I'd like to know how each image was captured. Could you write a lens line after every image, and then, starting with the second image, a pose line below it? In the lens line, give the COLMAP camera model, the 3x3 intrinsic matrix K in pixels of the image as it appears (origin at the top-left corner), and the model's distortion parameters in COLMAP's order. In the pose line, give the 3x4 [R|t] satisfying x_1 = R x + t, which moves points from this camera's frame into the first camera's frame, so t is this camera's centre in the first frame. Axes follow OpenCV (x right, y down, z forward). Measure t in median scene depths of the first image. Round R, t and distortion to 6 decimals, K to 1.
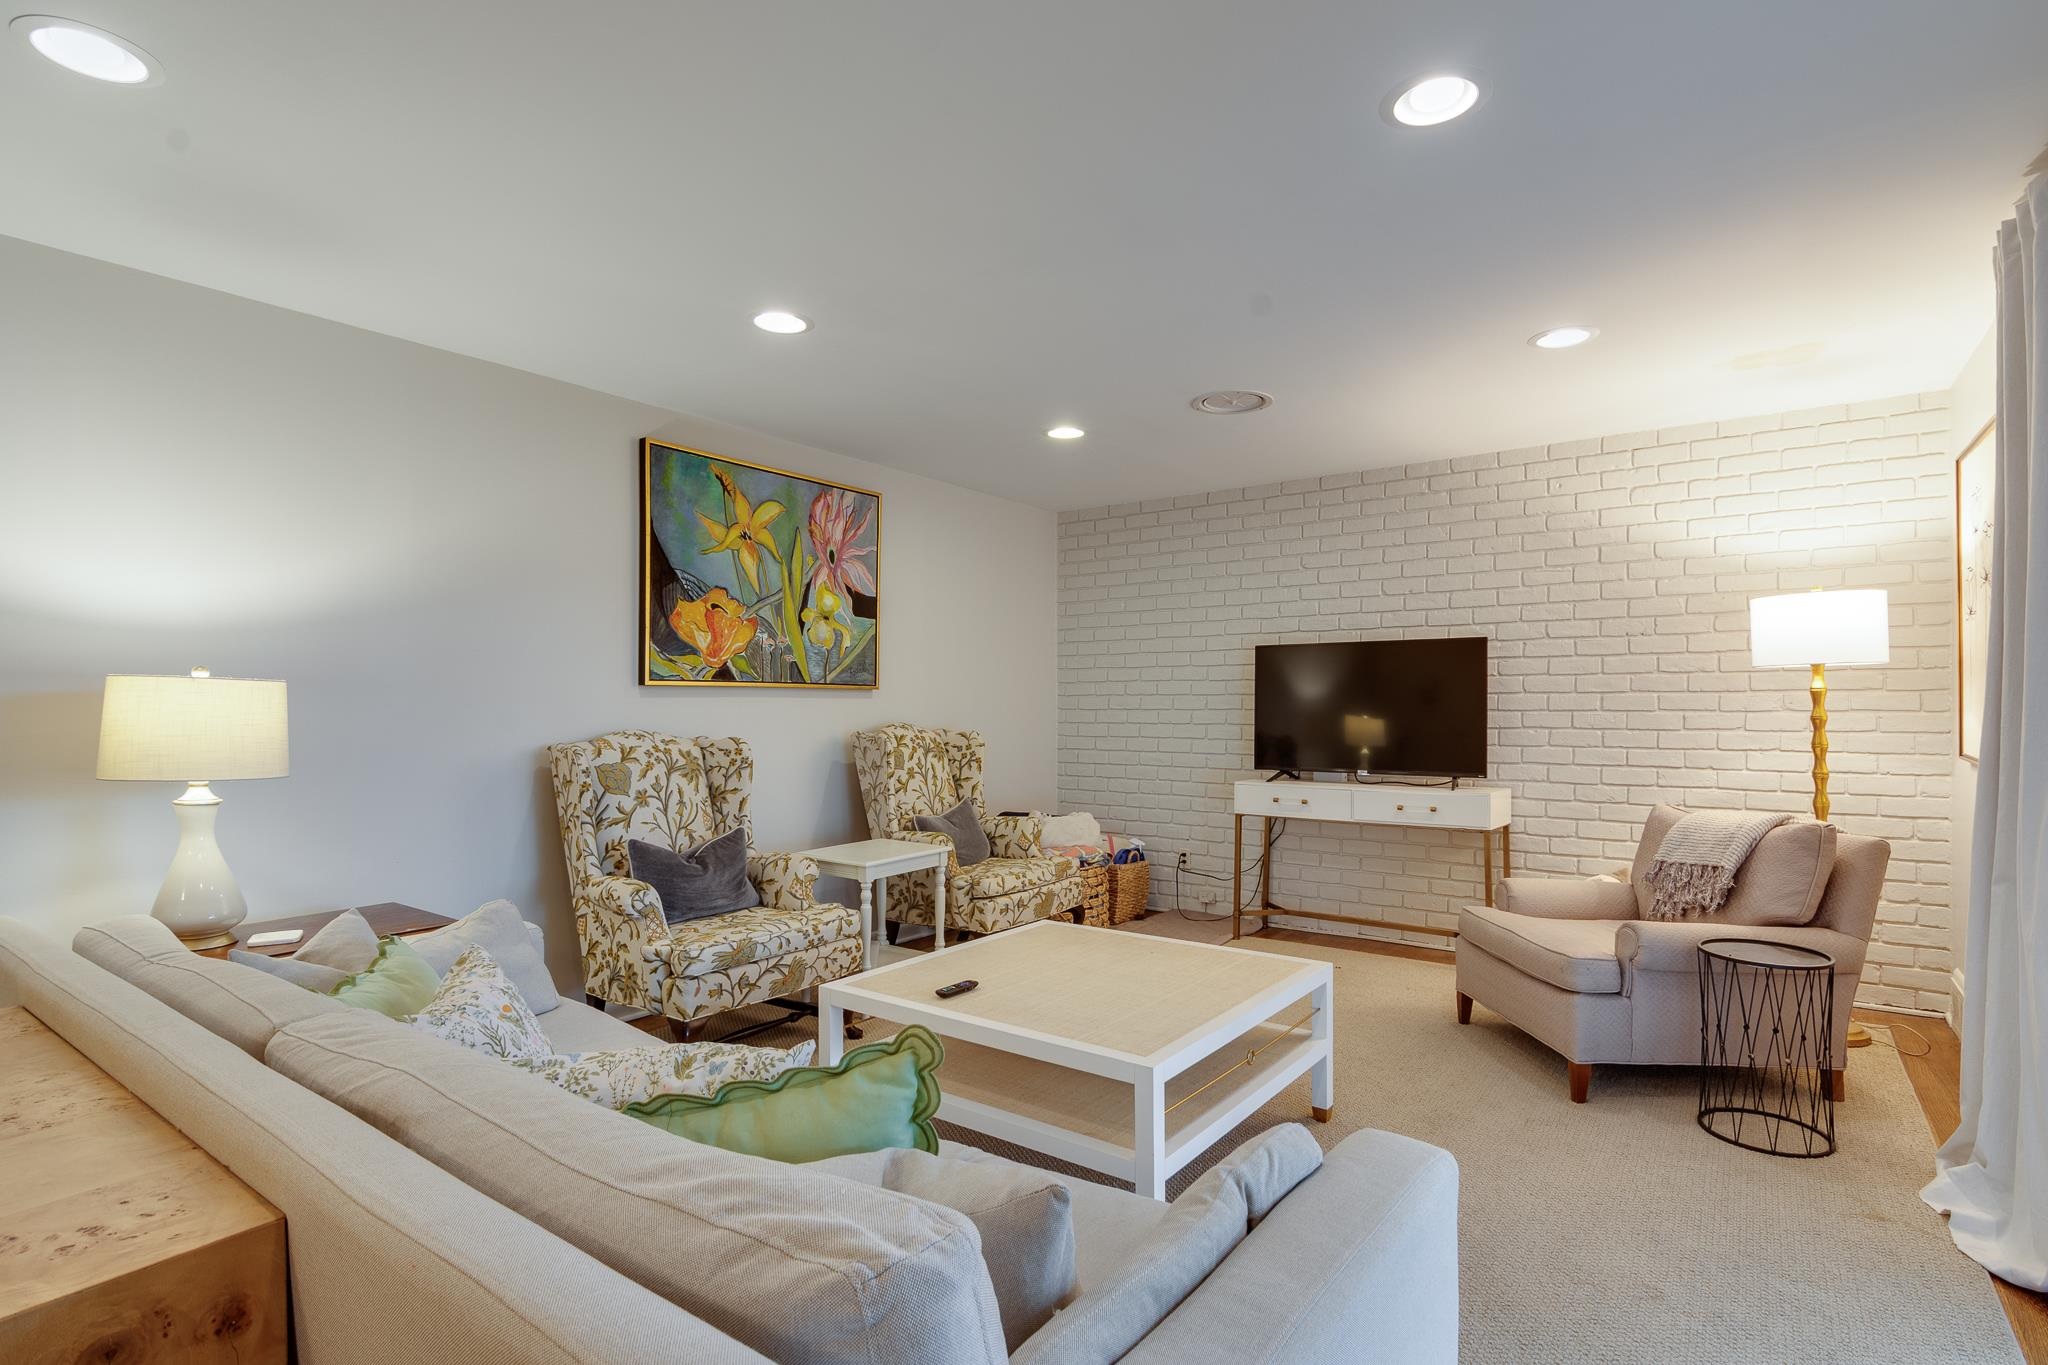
lens RADIAL K [[992.5, 0, 1023.8], [0, 992.5, 688.3], [0, 0, 1]] dist [-0.001223, -0.000017]
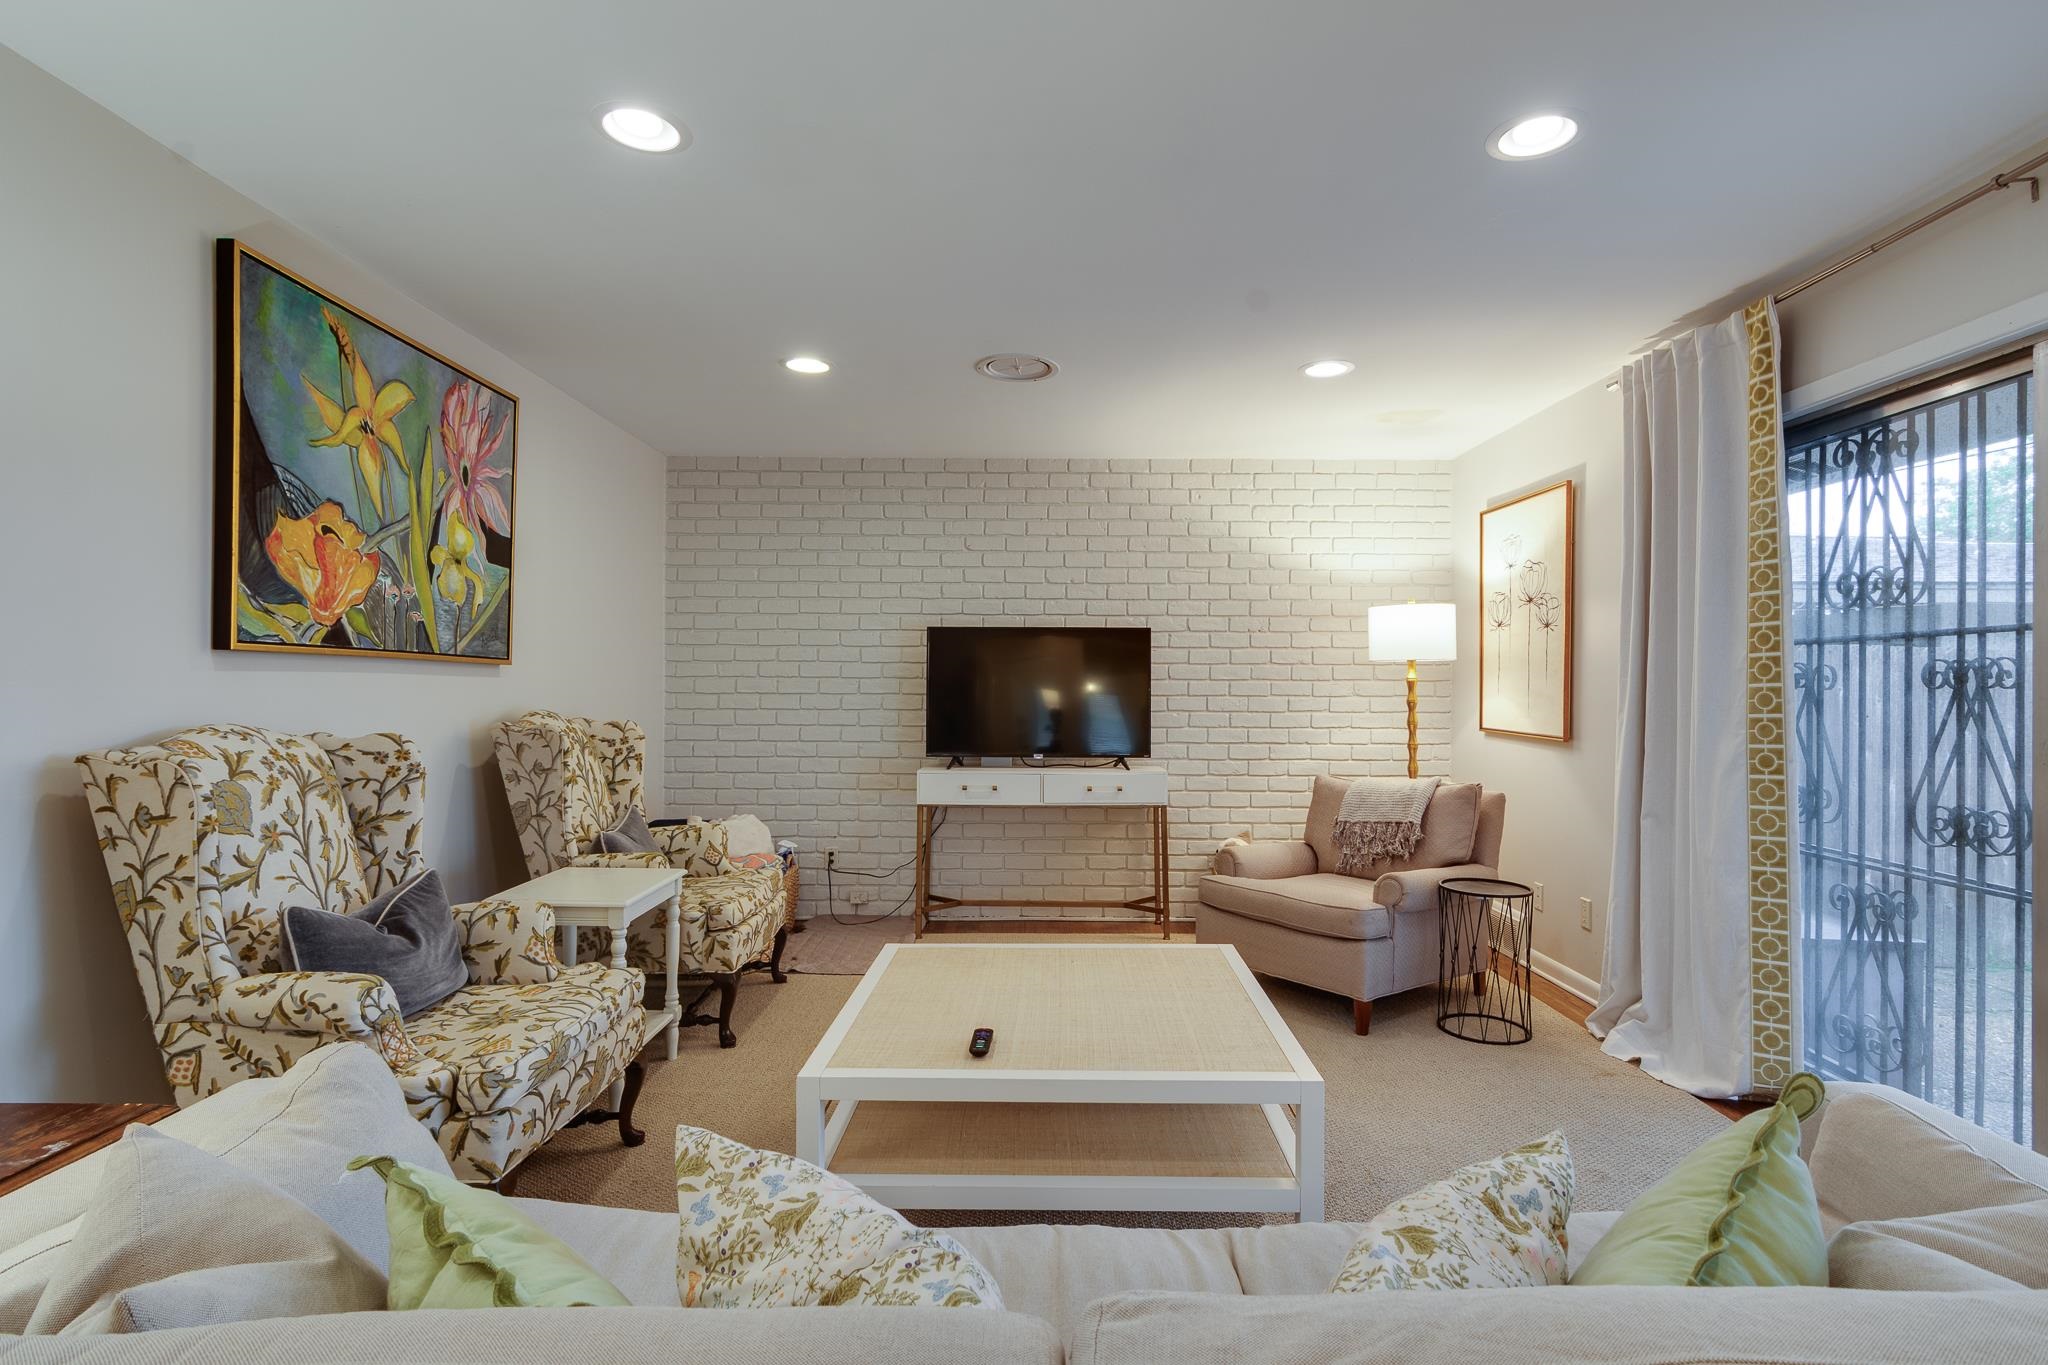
lens RADIAL K [[1011.1, 0, 1030.1], [0, 1011.1, 676.5], [0, 0, 1]] dist [-0.000711, 0.000107]
pose [[0.808457, 0.013460, 0.588402, -0.315048], [-0.015548, 0.999878, -0.001510, 0.005734], [-0.588350, -0.007928, 0.808567, 0.196042]]
